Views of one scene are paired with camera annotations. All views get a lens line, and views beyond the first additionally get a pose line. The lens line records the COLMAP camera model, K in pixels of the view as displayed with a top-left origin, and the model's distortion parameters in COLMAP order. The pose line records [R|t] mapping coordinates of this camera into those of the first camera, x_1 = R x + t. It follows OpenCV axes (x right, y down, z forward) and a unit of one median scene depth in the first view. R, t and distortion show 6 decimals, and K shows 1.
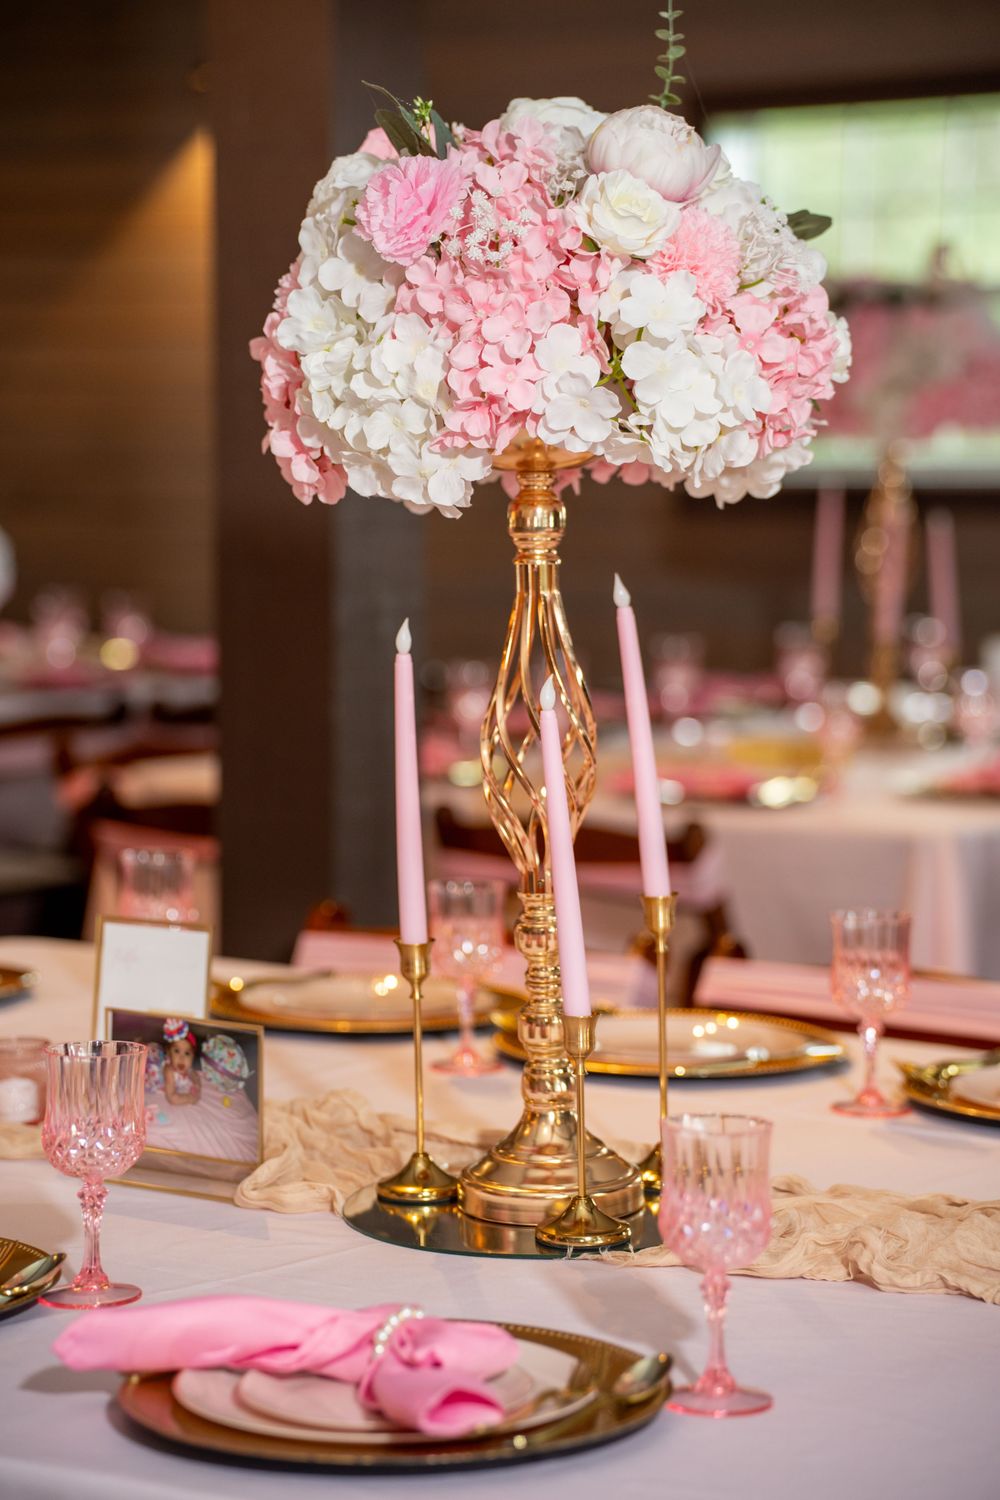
lens RADIAL K [[3679.1, 0, 497.7], [0, 3679.1, 748.6], [0, 0, 1]] dist [0.951513, 0.000000]
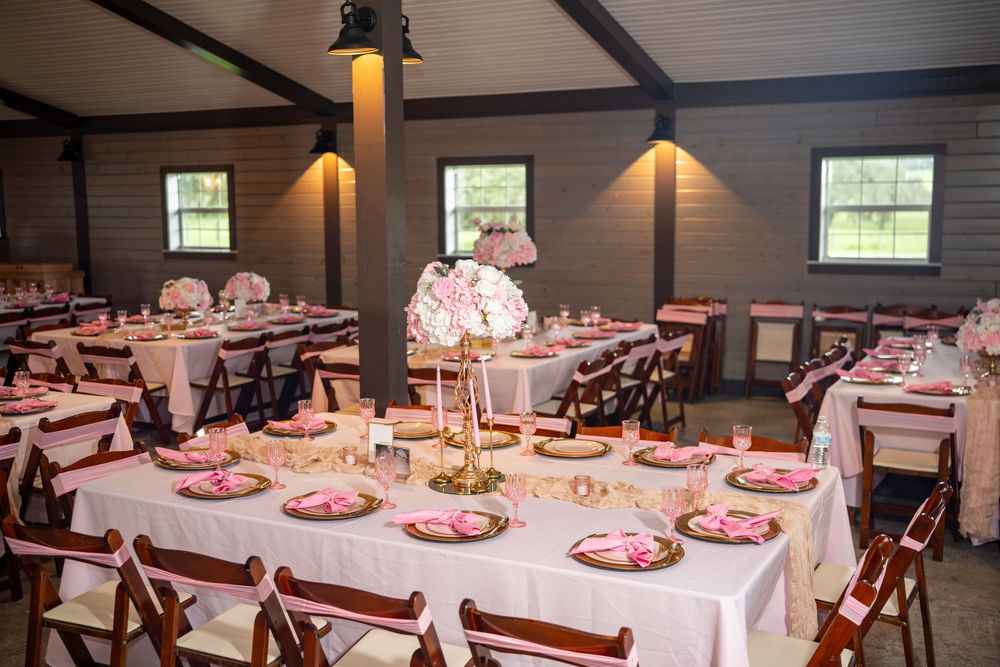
lens RADIAL K [[1078.1, 0, 500.7], [0, 1078.1, 334.9], [0, 0, 1]] dist [-0.015306, 0.000000]
pose [[0.990908, -0.025452, 0.132110, -0.138188], [0.019389, 0.998707, 0.046985, -0.147200], [-0.133135, -0.043996, 0.990121, -0.435417]]
